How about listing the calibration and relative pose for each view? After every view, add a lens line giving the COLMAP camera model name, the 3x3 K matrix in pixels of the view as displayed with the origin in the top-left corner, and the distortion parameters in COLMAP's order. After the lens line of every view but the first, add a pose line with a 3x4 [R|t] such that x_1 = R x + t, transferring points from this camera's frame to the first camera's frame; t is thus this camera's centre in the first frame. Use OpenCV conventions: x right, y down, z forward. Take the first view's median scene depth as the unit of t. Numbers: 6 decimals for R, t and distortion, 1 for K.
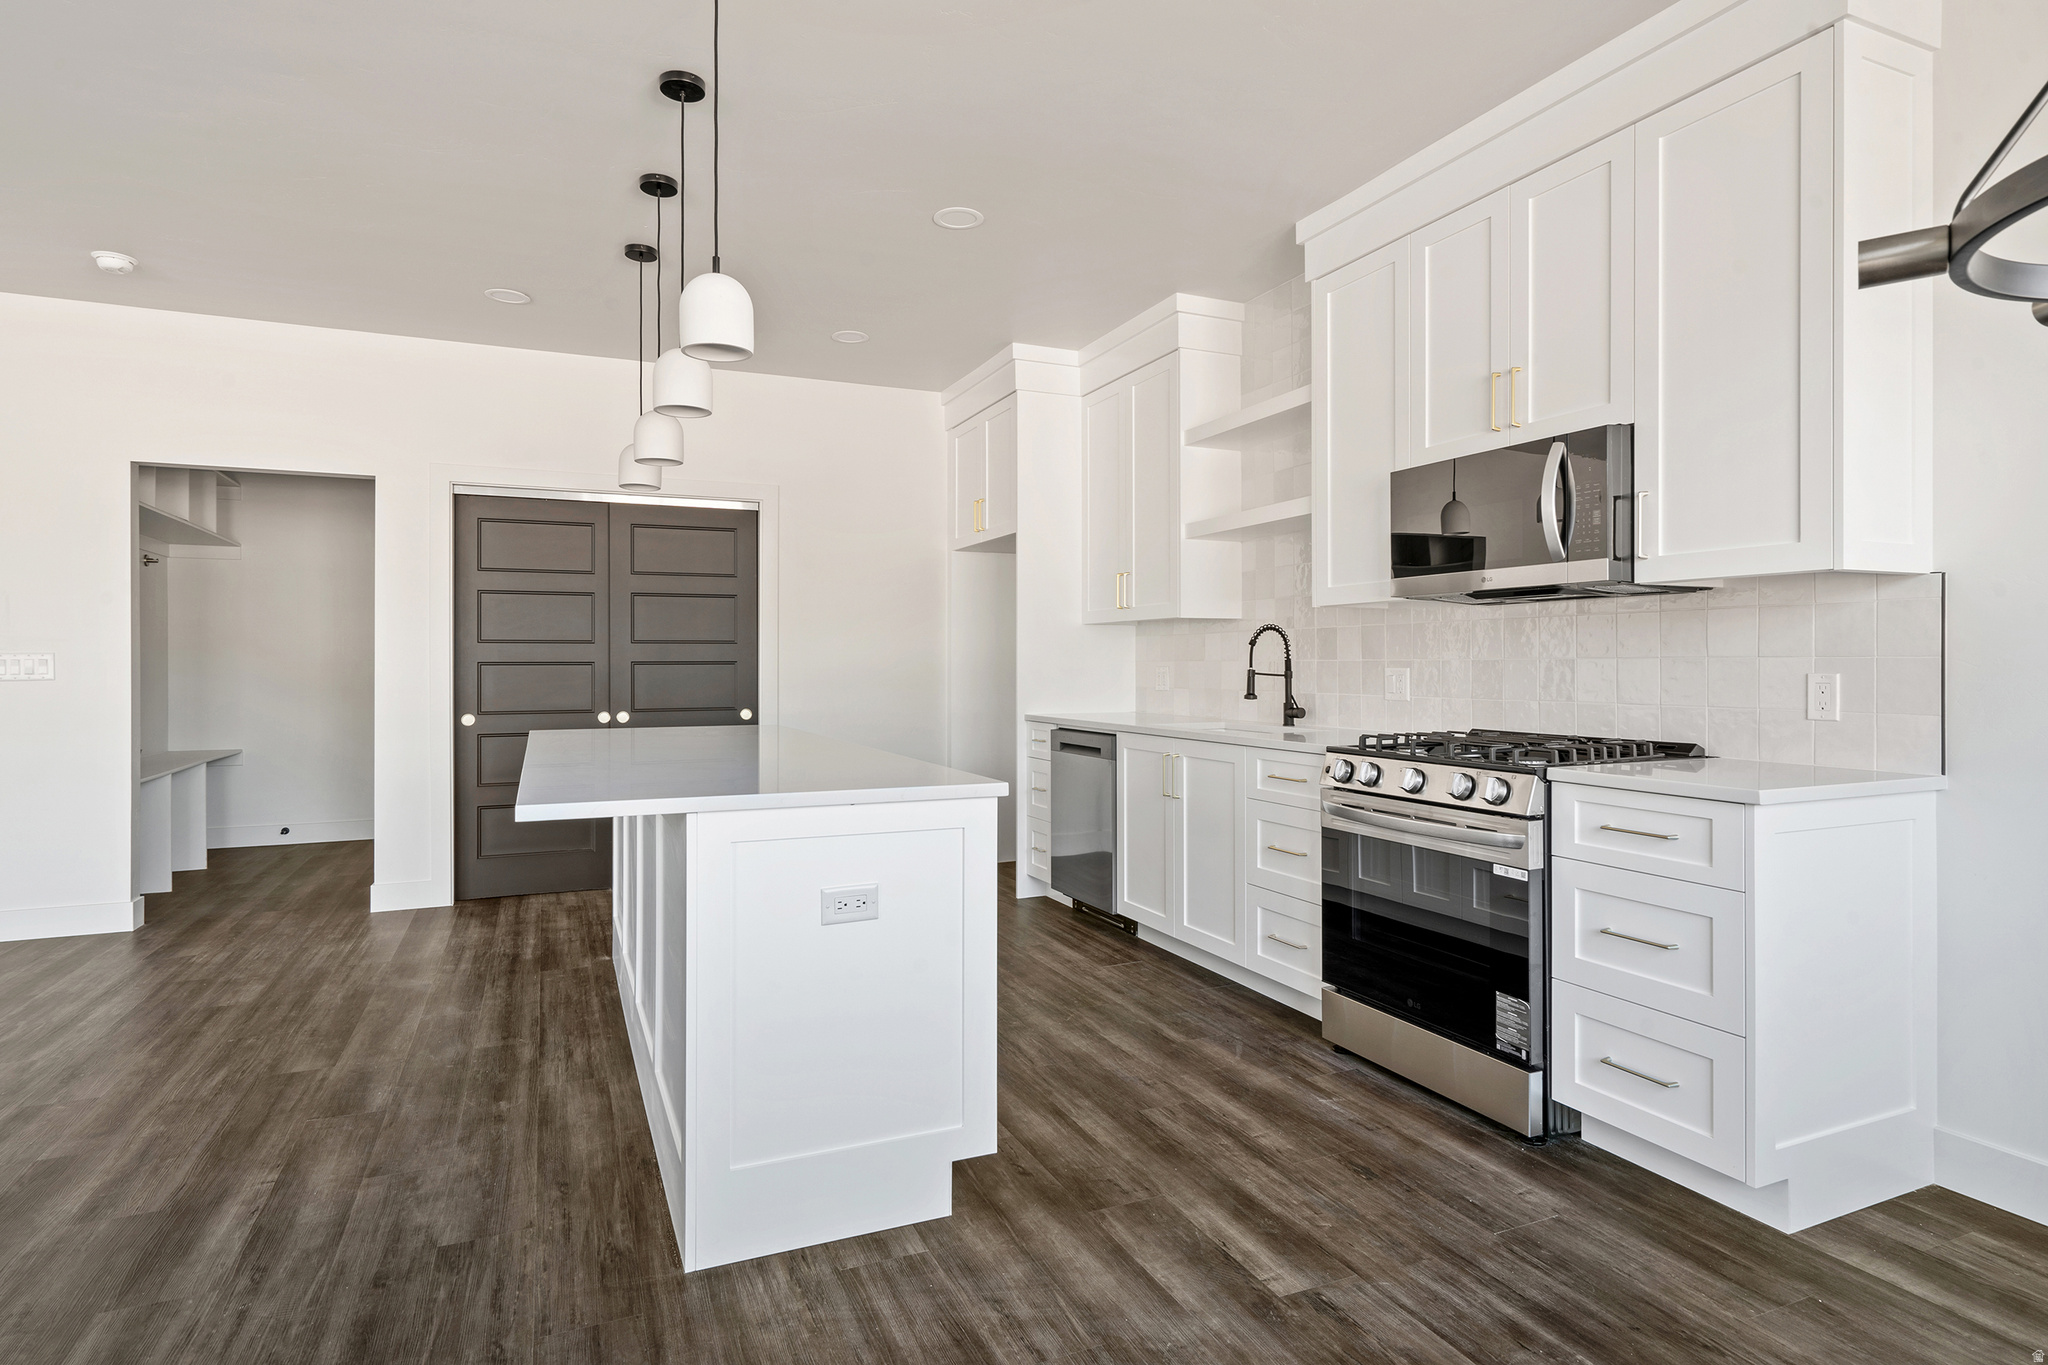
lens RADIAL K [[1079.0, 0, 1016.6], [0, 1079.0, 662.6], [0, 0, 1]] dist [0.002211, 0.000379]
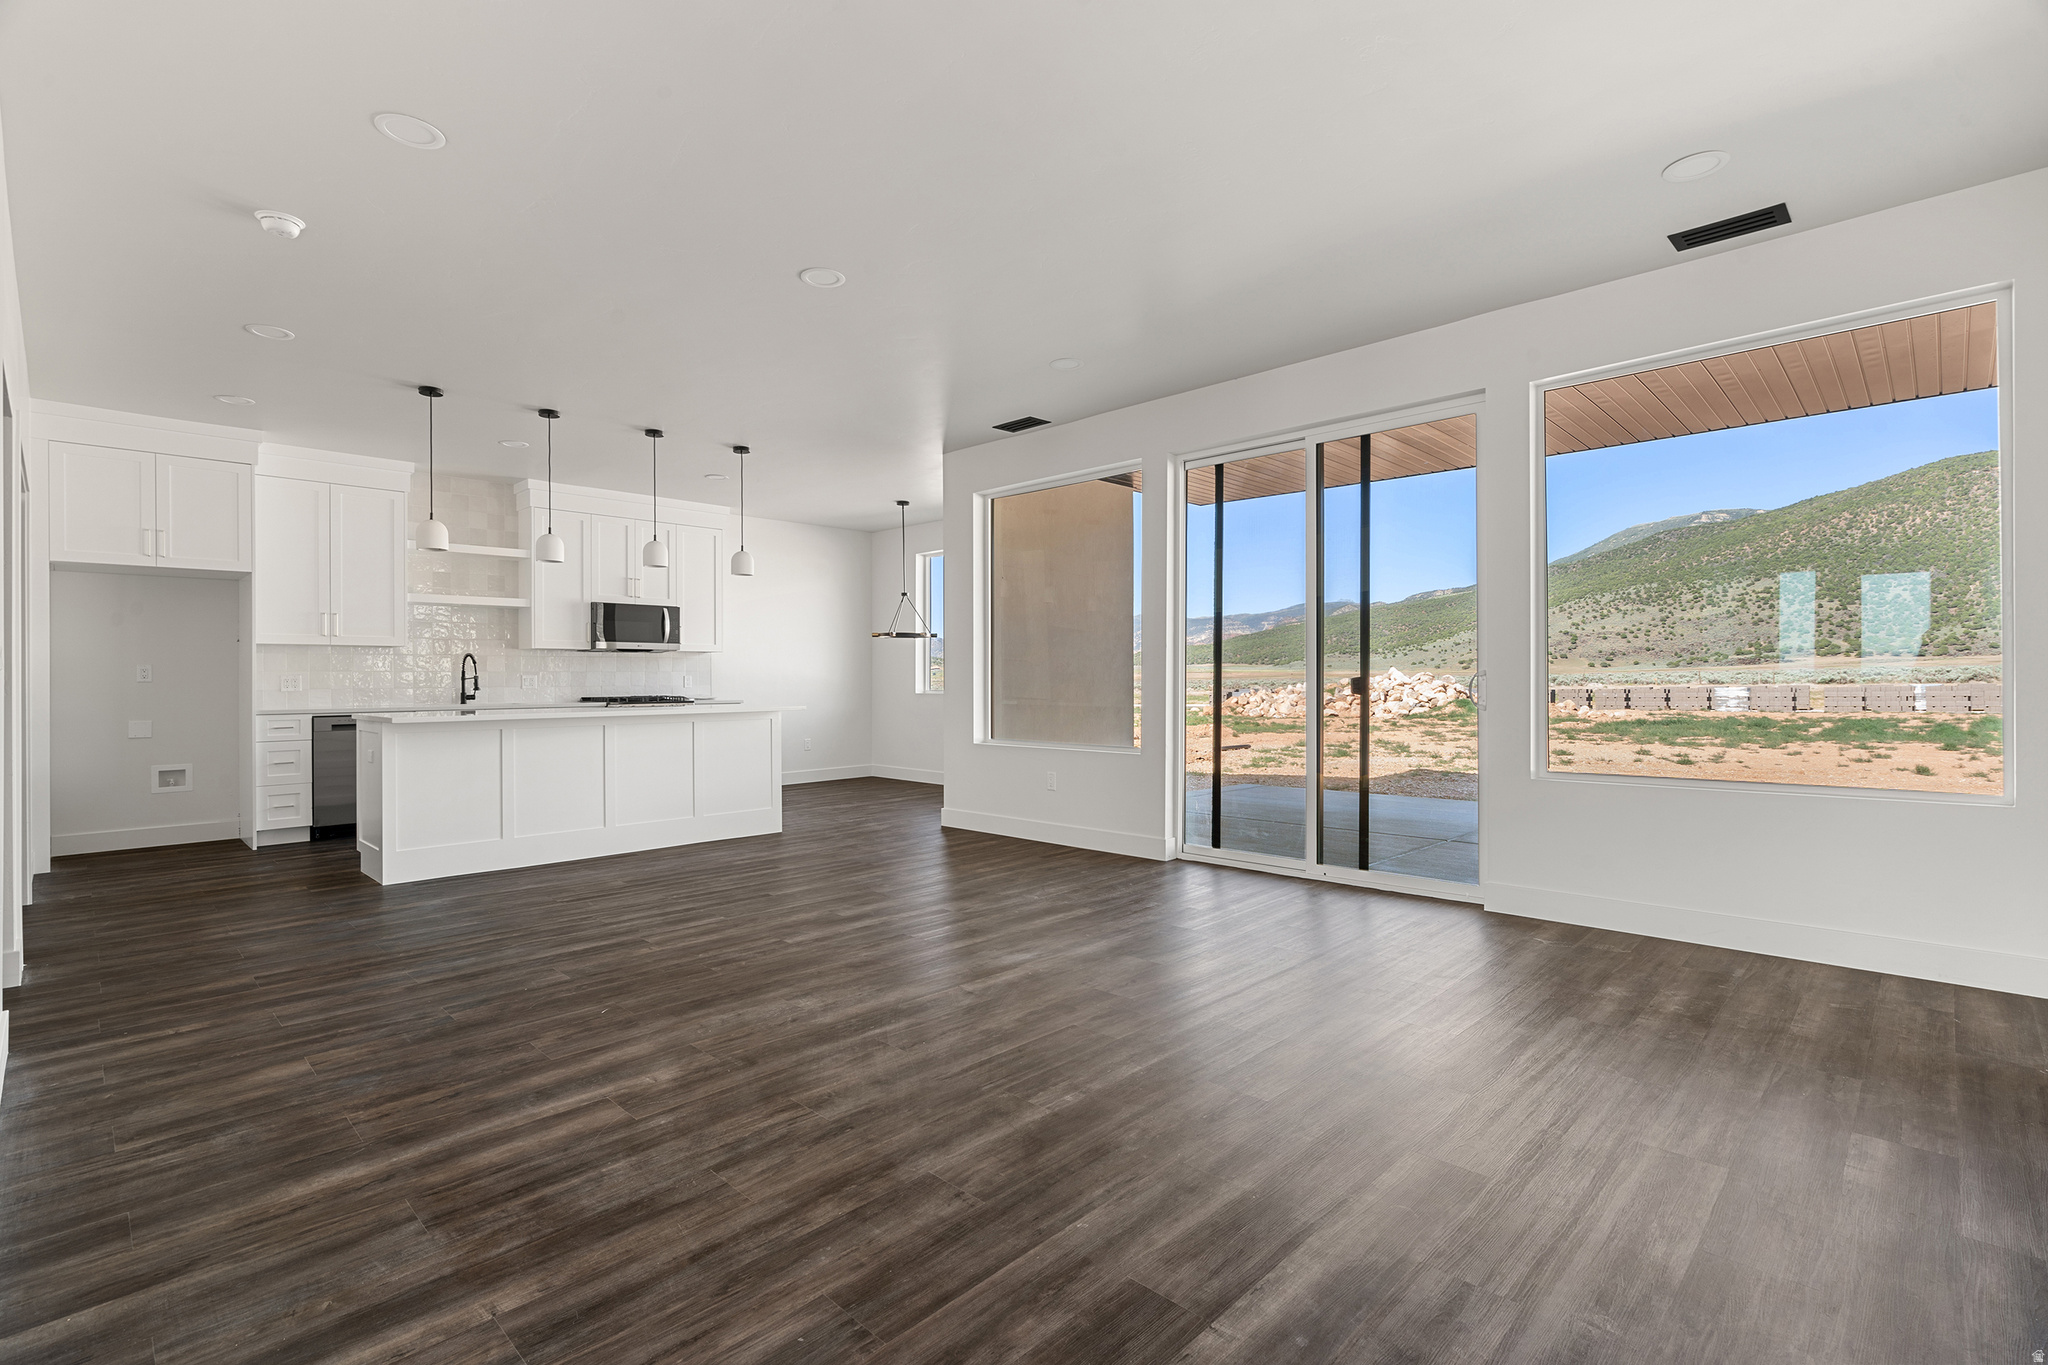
lens RADIAL K [[938.2, 0, 1024.0], [0, 938.2, 682.5], [0, 0, 1]] dist [-0.001307, -0.000038]
pose [[-0.374381, -0.000079, 0.927275, -2.350908], [0.004835, 0.999986, 0.002037, 0.027284], [-0.927263, 0.005247, -0.374375, 0.927028]]
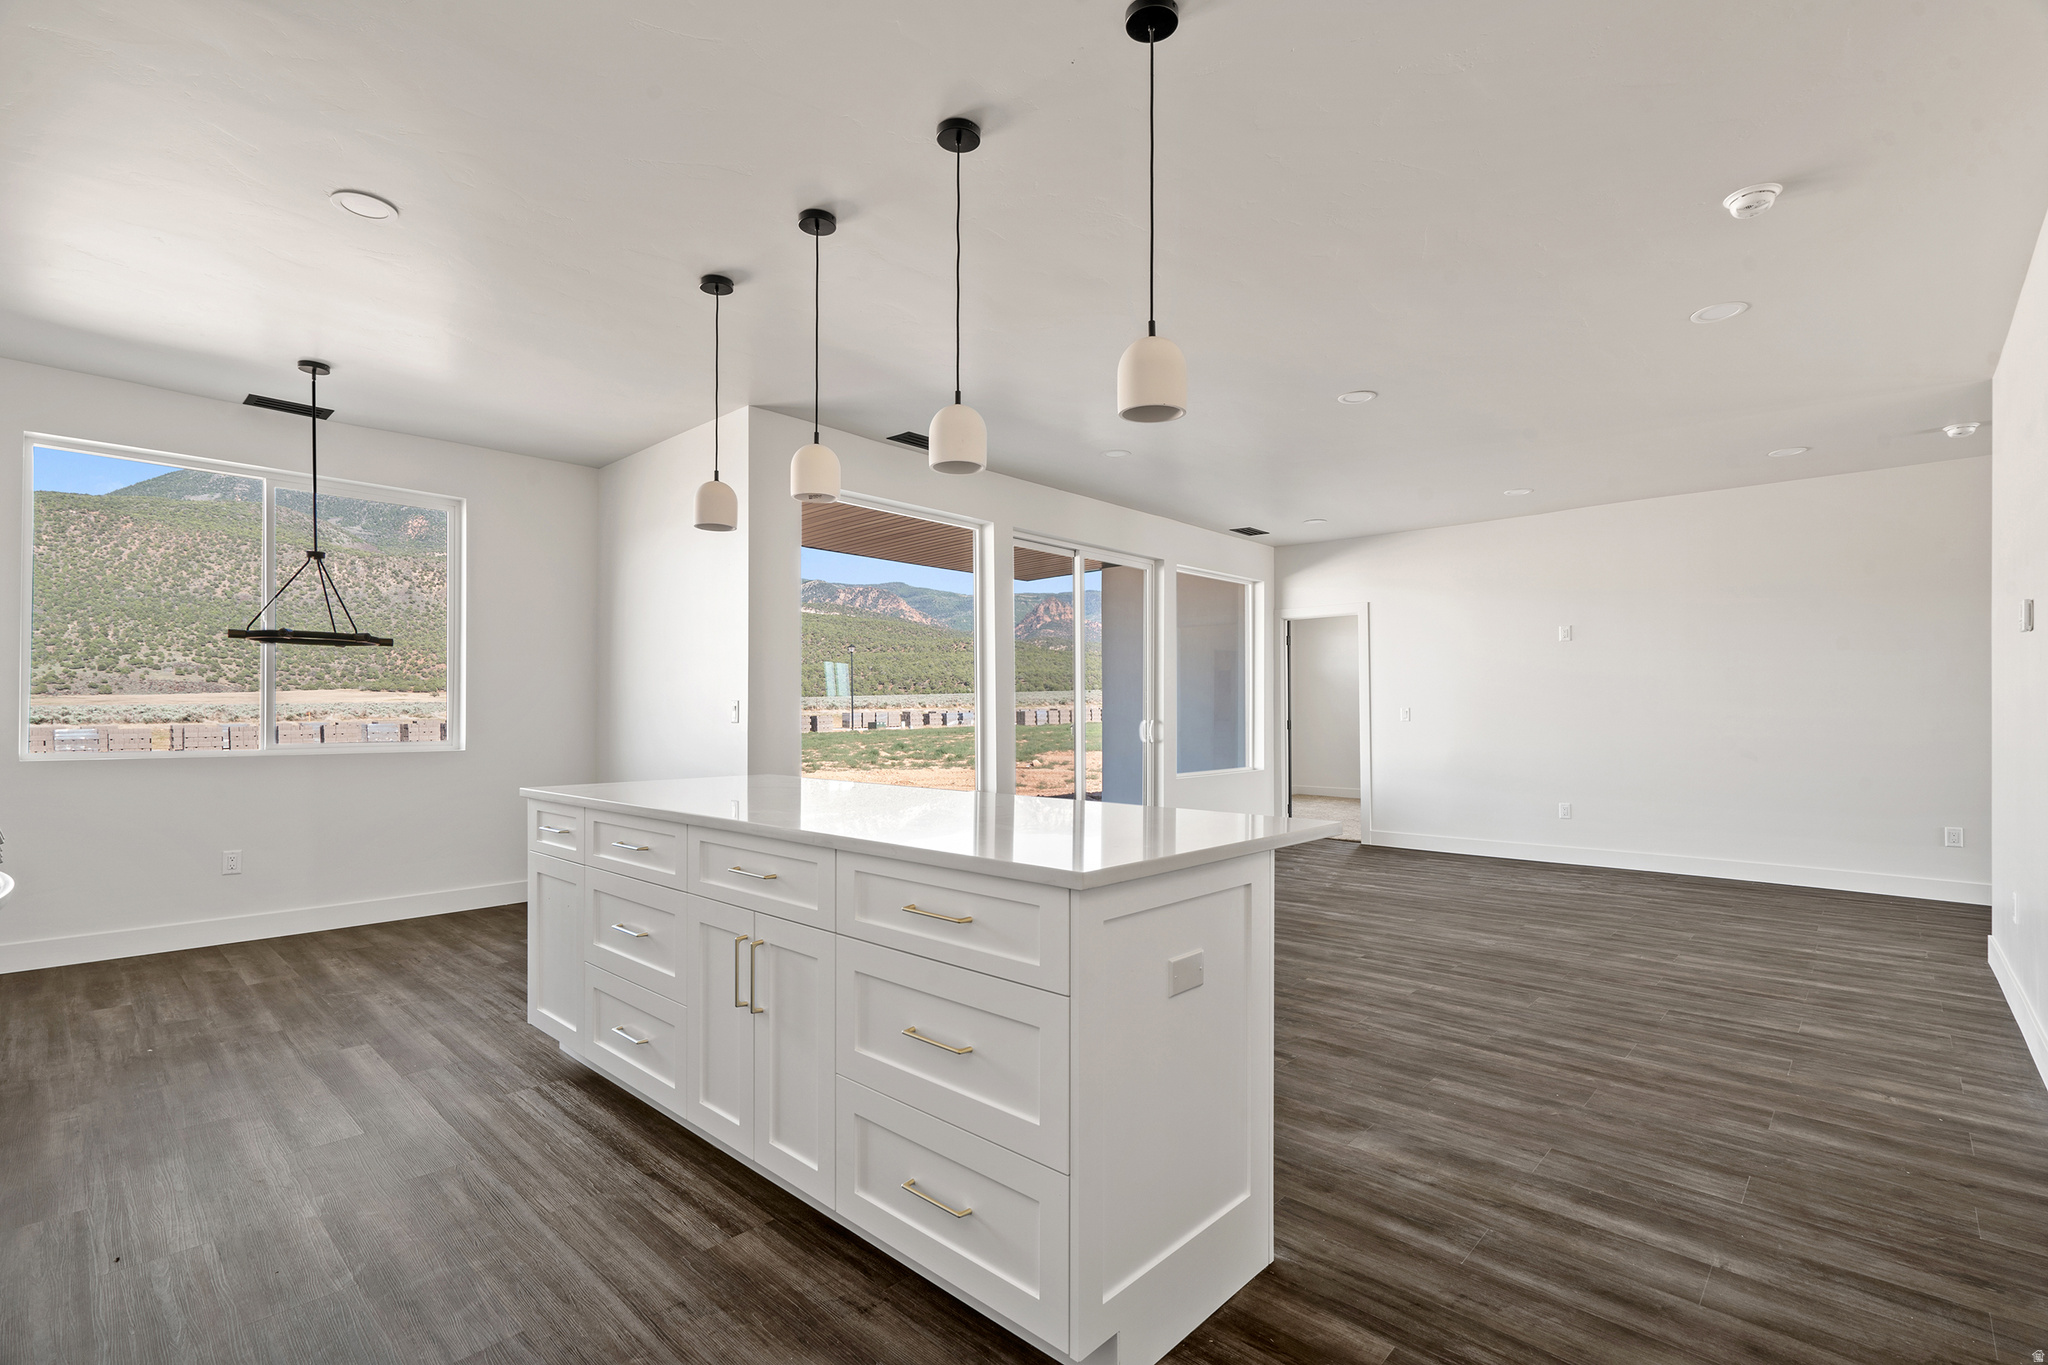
lens RADIAL K [[934.7, 0, 1021.2], [0, 934.7, 714.0], [0, 0, 1]] dist [-0.000169, 0.000177]
pose [[-0.918573, -0.000761, -0.395250, -0.100924], [-0.000227, 0.999999, -0.001397, 0.003605], [0.395251, -0.001193, -0.918573, 1.837799]]
